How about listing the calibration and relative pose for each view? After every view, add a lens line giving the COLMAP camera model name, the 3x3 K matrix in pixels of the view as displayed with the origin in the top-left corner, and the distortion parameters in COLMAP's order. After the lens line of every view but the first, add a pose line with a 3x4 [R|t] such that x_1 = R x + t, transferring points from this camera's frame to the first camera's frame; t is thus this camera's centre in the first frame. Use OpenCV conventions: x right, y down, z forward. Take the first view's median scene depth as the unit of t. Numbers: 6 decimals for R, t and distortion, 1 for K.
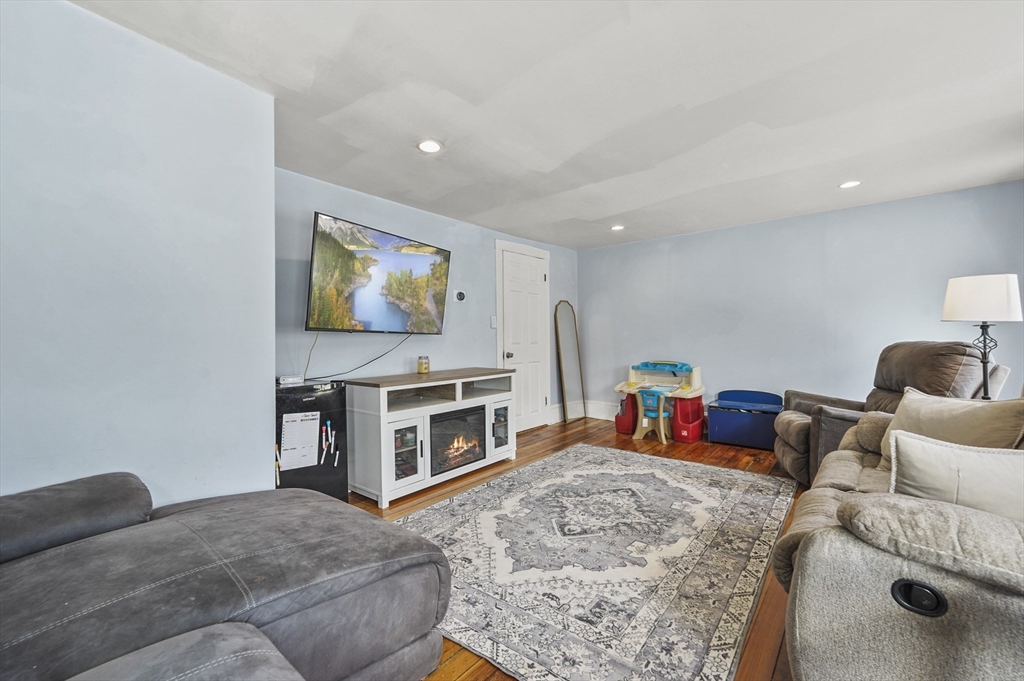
lens RADIAL K [[418.7, 0, 505.0], [0, 418.7, 339.5], [0, 0, 1]] dist [0.006942, -0.000526]
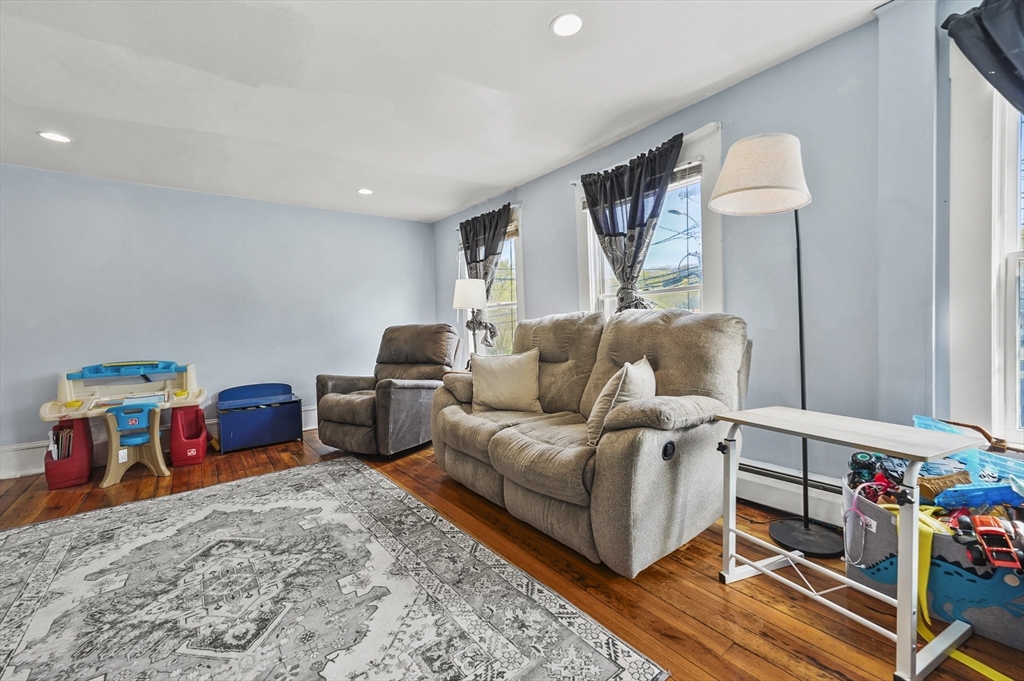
lens RADIAL K [[418.7, 0, 516.1], [0, 418.7, 337.8], [0, 0, 1]] dist [0.006942, -0.000526]
pose [[0.209358, -0.030604, 0.977360, -0.276484], [0.030108, 0.999238, 0.024840, 0.025059], [-0.977375, 0.024226, 0.210120, 0.403430]]
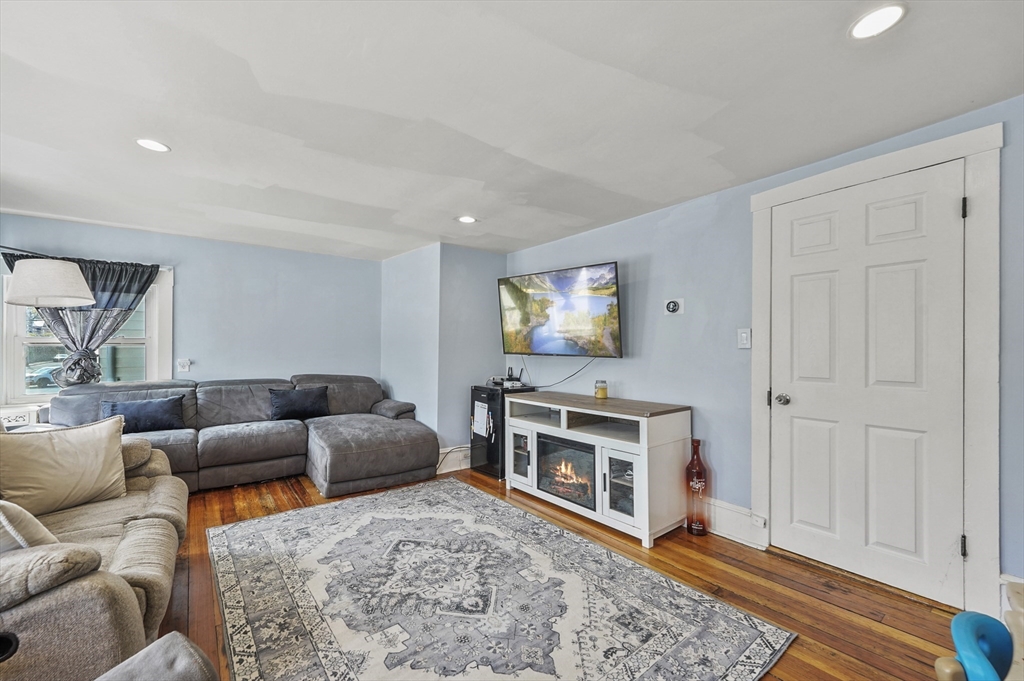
lens RADIAL K [[418.7, 0, 519.3], [0, 418.7, 346.0], [0, 0, 1]] dist [0.006942, -0.000526]
pose [[-0.199245, 0.004542, -0.979939, 0.964377], [-0.001112, 0.999988, 0.004861, -0.052925], [0.979949, 0.002059, -0.199238, 1.253109]]
